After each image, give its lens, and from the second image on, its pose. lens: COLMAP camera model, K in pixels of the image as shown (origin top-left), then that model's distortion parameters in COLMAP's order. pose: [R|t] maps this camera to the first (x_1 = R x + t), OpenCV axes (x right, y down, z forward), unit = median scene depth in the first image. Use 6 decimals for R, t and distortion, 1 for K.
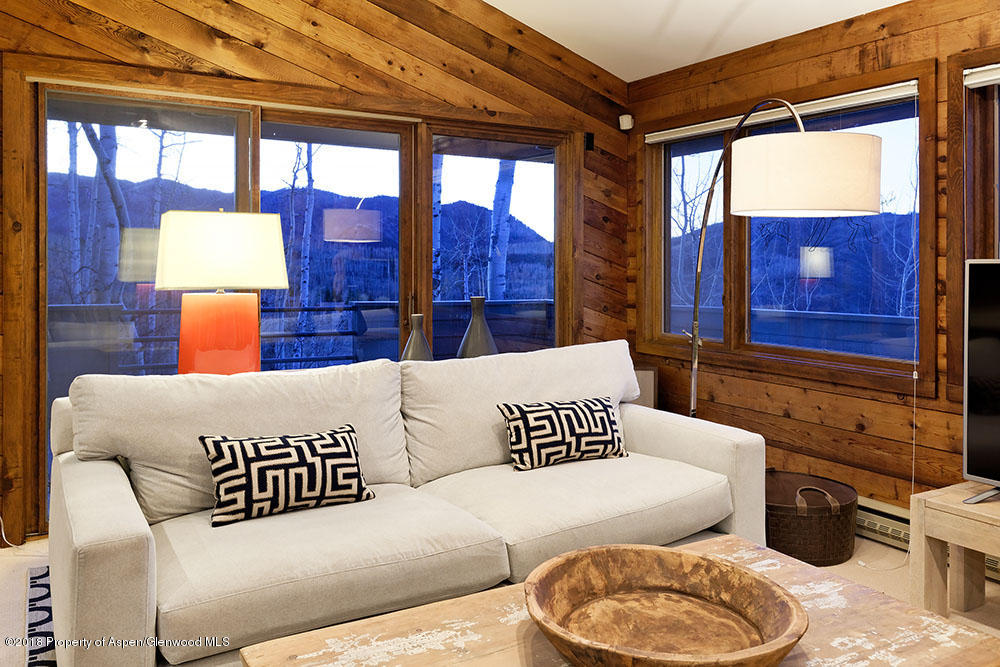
lens RADIAL K [[797.6, 0, 498.5], [0, 797.6, 274.5], [0, 0, 1]] dist [0.001585, -0.000677]
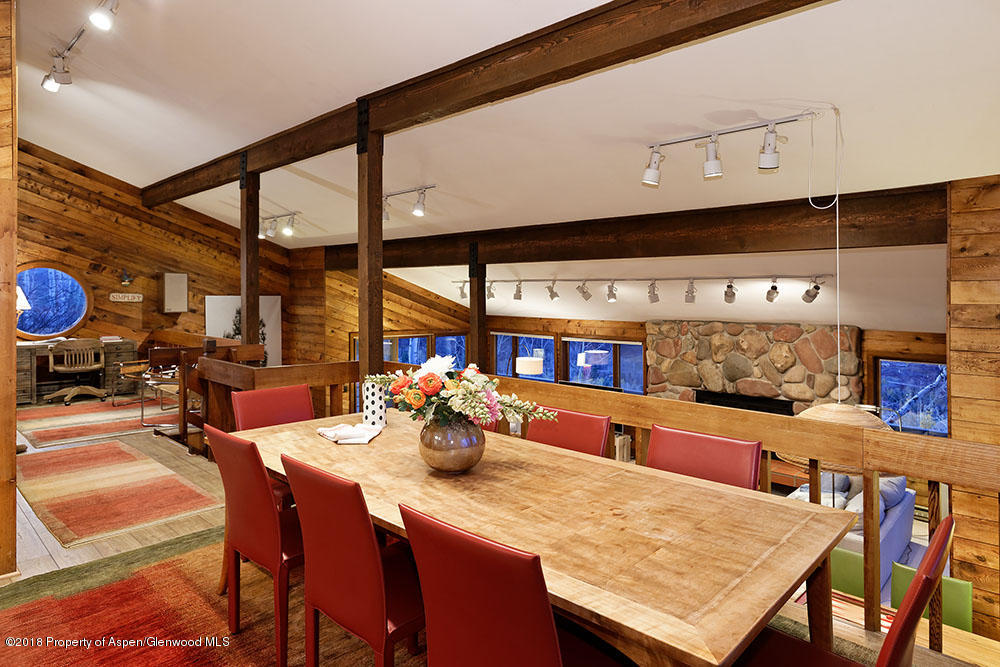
lens RADIAL K [[571.1, 0, 504.3], [0, 571.1, 320.4], [0, 0, 1]] dist [0.005114, -0.001179]
pose [[0.958092, -0.000031, 0.286462, -0.620258], [-0.006831, 0.999713, 0.022955, -0.368149], [-0.286381, -0.023949, 0.957817, -1.860270]]
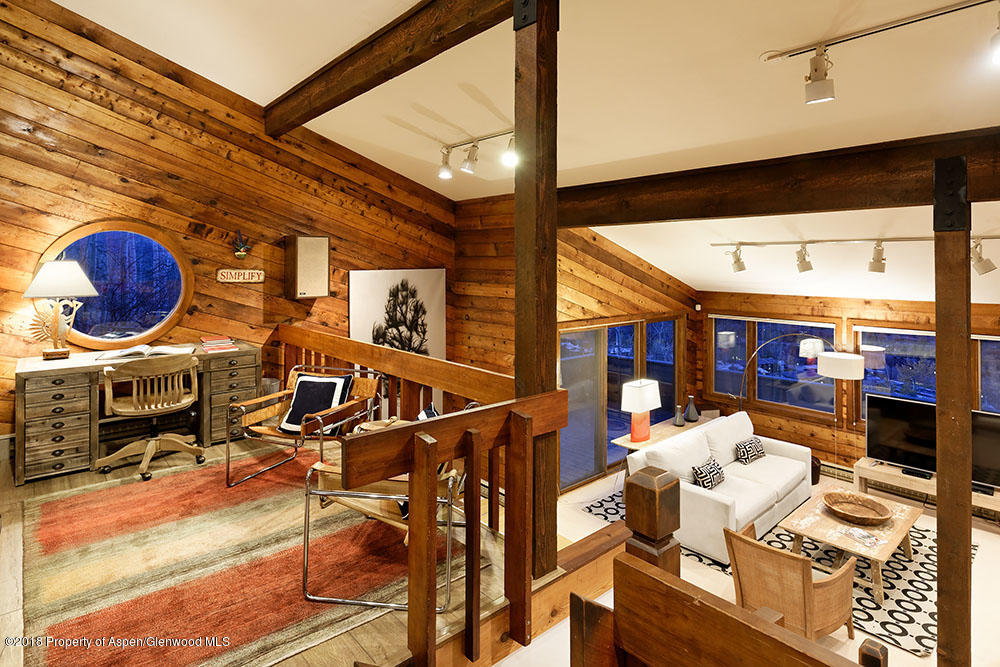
lens RADIAL K [[534.9, 0, 498.5], [0, 534.9, 268.4], [0, 0, 1]] dist [-0.000241, 0.001172]
pose [[0.981406, -0.002828, 0.191922, -1.030925], [0.004130, 0.999971, -0.006384, -0.404667], [-0.191898, 0.007057, 0.981389, -0.701065]]
